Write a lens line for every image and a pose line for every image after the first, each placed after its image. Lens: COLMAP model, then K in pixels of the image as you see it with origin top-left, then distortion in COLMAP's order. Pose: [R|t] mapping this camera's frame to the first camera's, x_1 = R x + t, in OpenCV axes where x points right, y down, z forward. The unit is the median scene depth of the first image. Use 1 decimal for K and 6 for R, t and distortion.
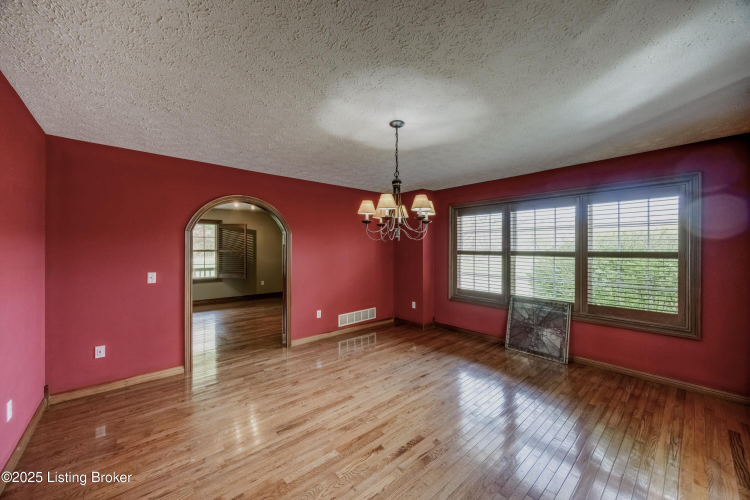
lens RADIAL K [[288.3, 0, 375.0], [0, 288.3, 250.0], [0, 0, 1]] dist [-0.000154, 0.000000]
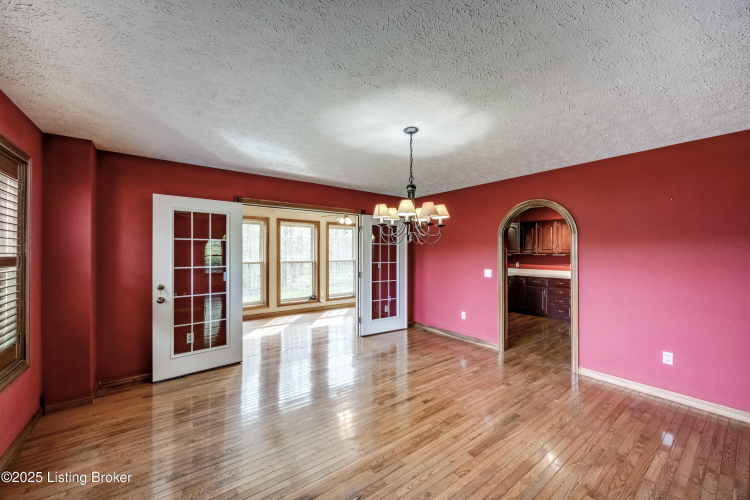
lens RADIAL K [[288.3, 0, 375.0], [0, 288.3, 250.0], [0, 0, 1]] dist [-0.000154, 0.000000]
pose [[-0.996981, 0.000994, 0.077638, 0.123896], [0.000840, 0.999998, -0.002023, -0.011854], [-0.077640, -0.001952, -0.996980, 2.018879]]
